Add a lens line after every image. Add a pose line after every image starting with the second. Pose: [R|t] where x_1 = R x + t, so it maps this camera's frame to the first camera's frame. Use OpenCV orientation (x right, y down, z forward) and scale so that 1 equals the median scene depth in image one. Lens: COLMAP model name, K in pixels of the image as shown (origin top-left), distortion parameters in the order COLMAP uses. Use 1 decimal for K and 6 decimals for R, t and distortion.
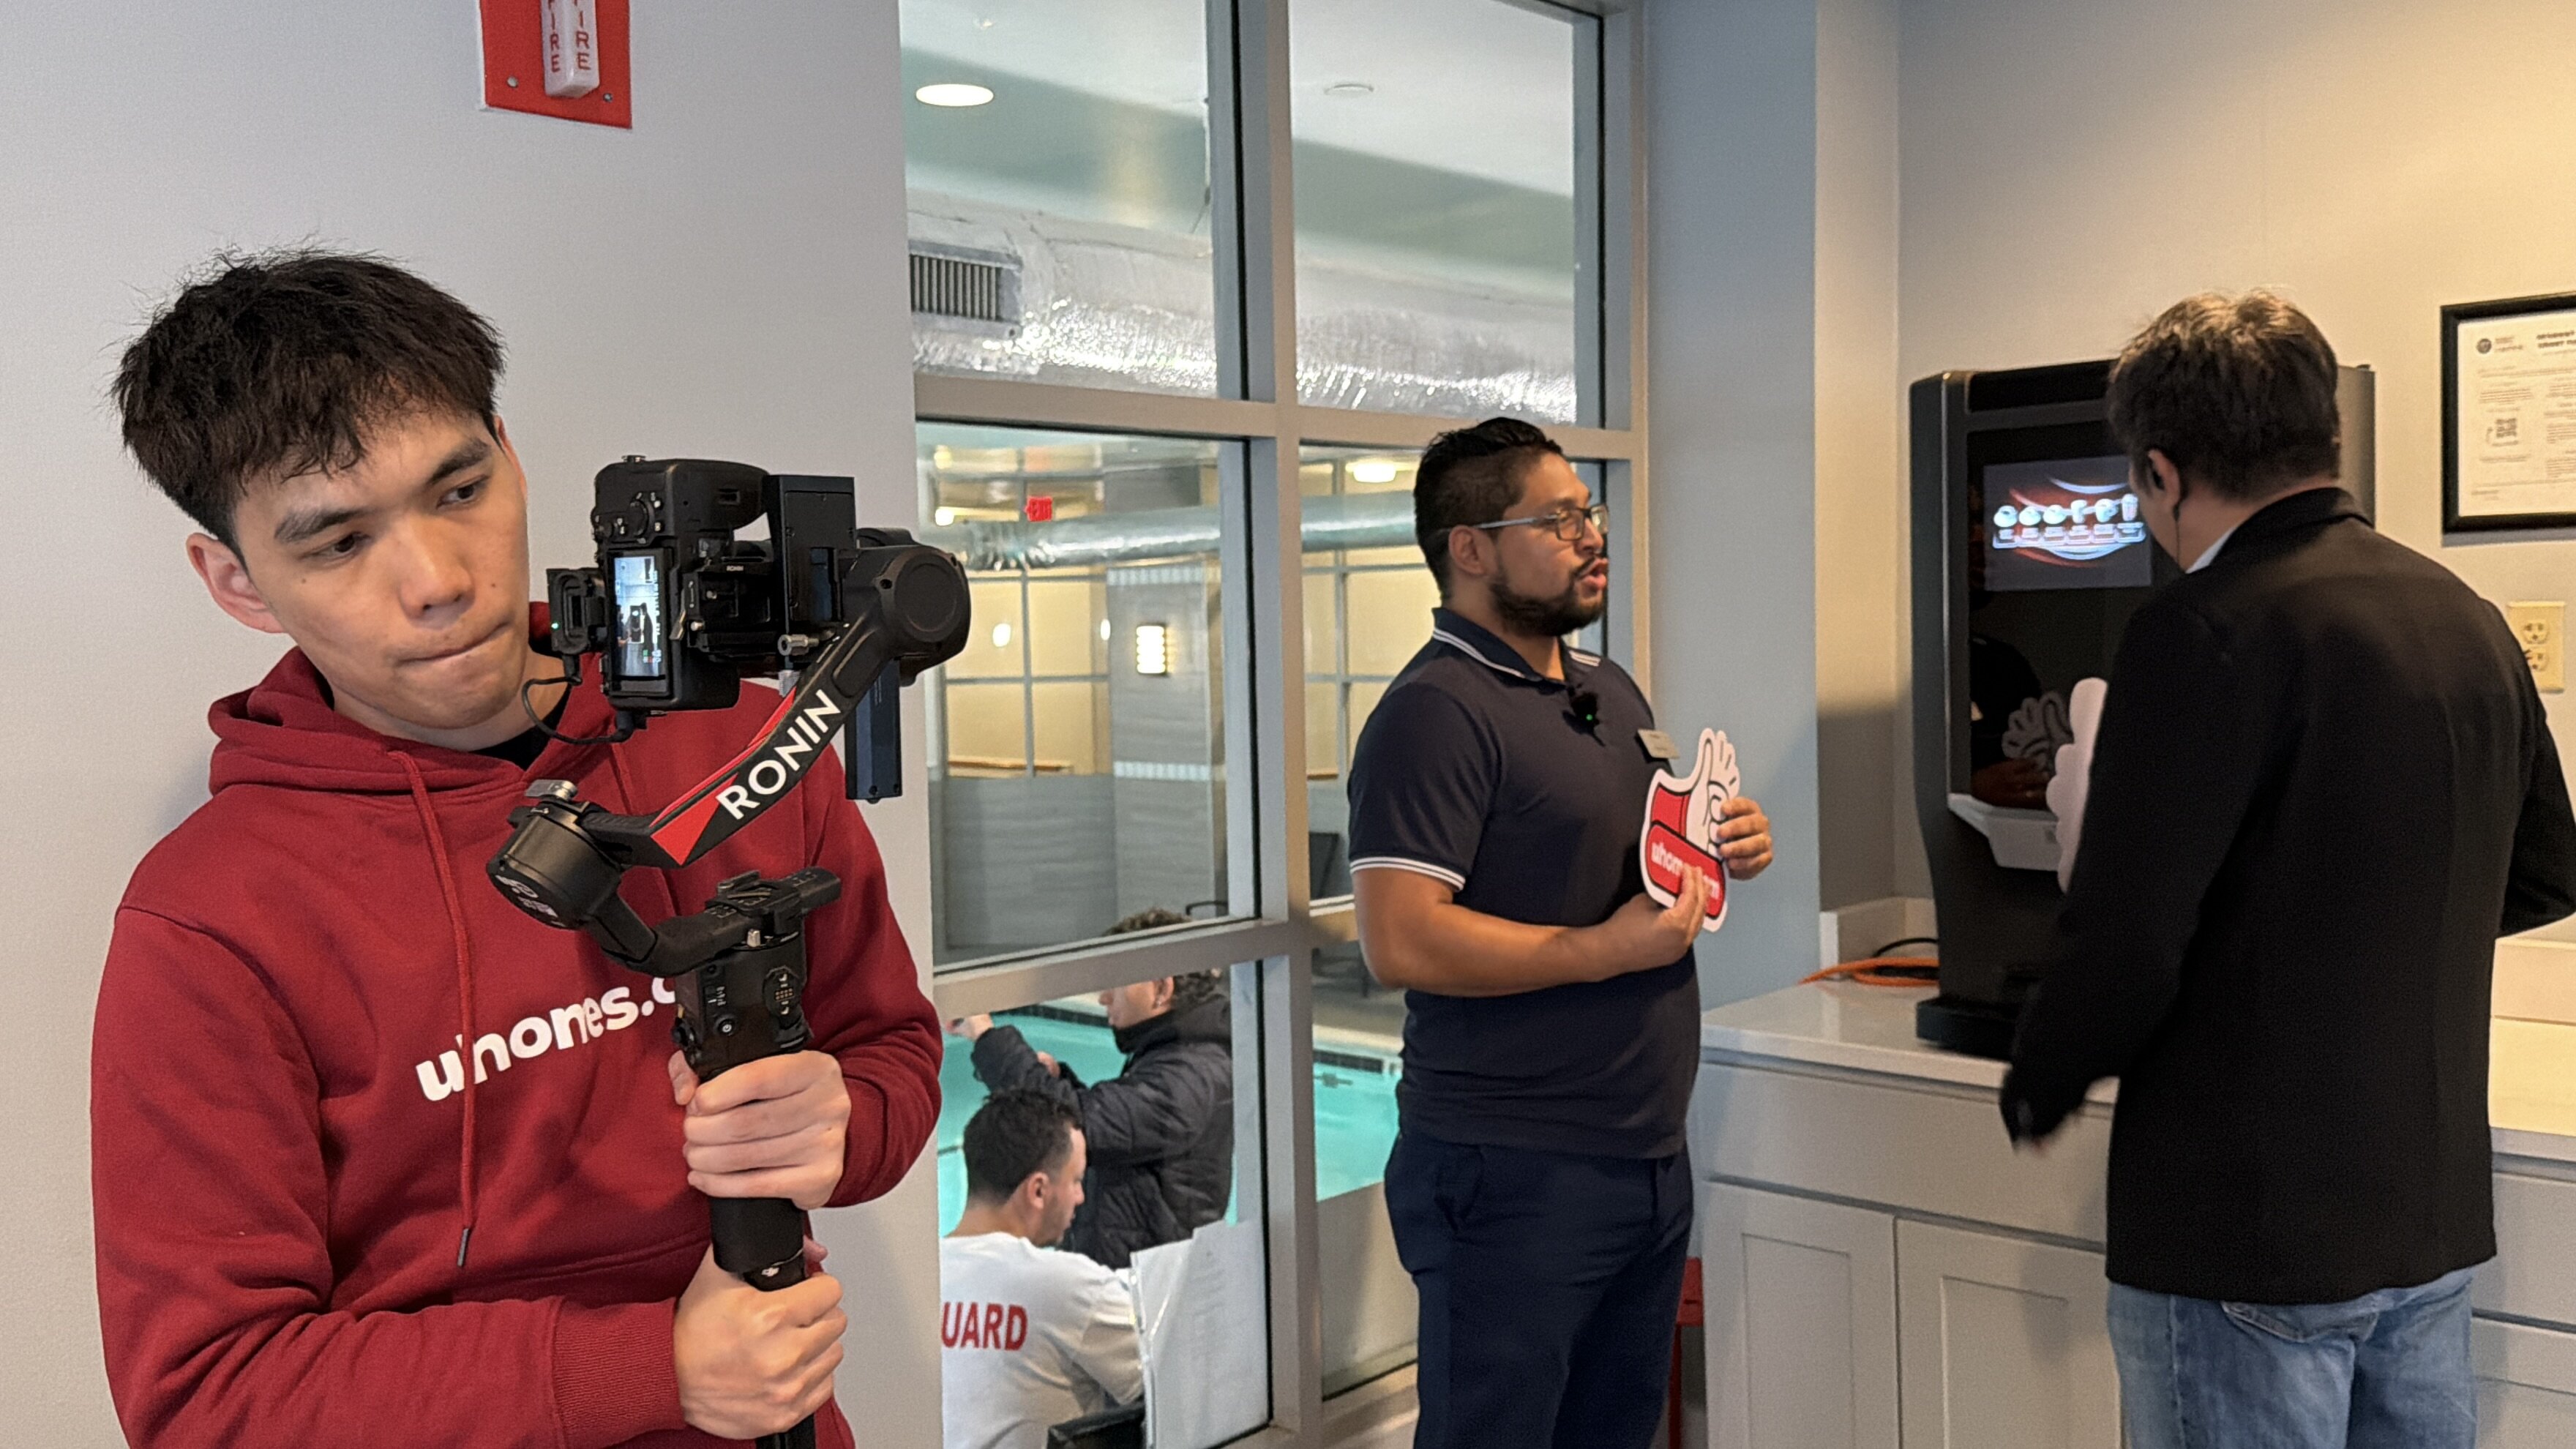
lens RADIAL K [[2216.9, 0, 1276.2], [0, 2216.9, 701.9], [0, 0, 1]] dist [0.133011, -0.180097]
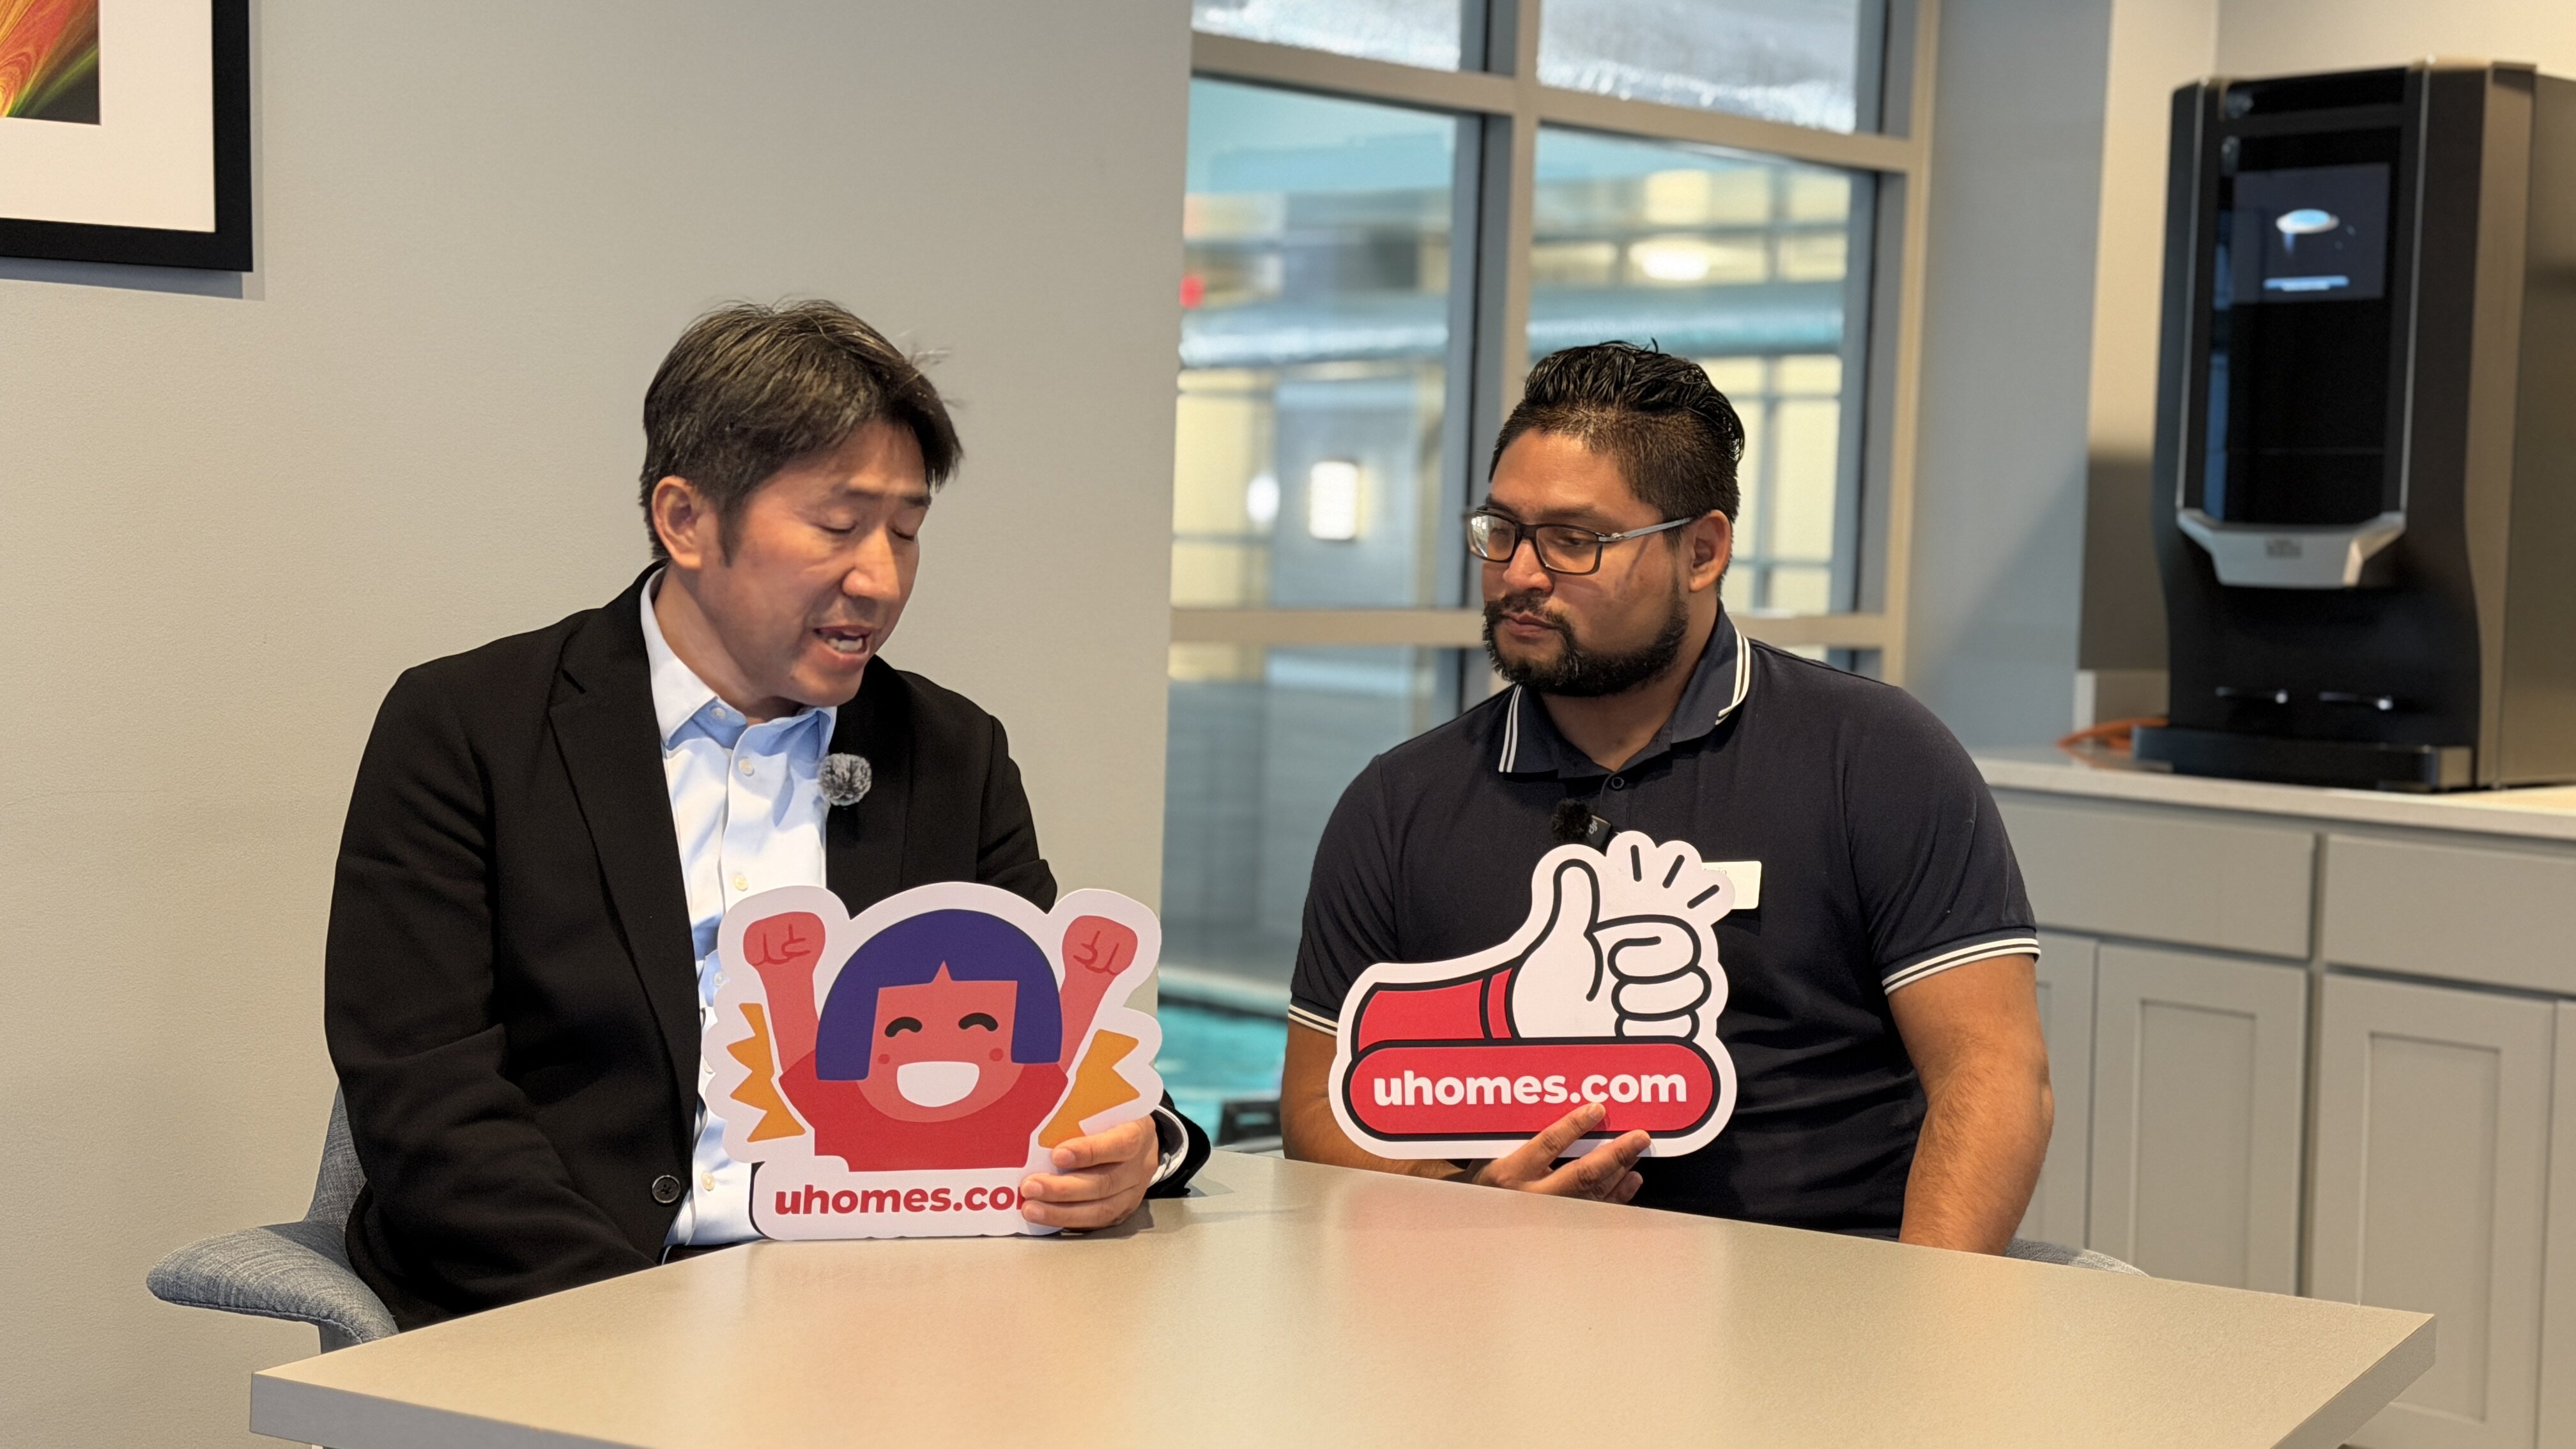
lens RADIAL K [[3590.7, 0, 1218.0], [0, 3590.7, 747.9], [0, 0, 1]] dist [0.109259, 0.000000]
pose [[0.994185, 0.065959, -0.085123, 0.014765], [-0.063922, 0.997605, 0.026436, 0.087778], [0.086663, -0.020841, 0.996020, -0.421257]]
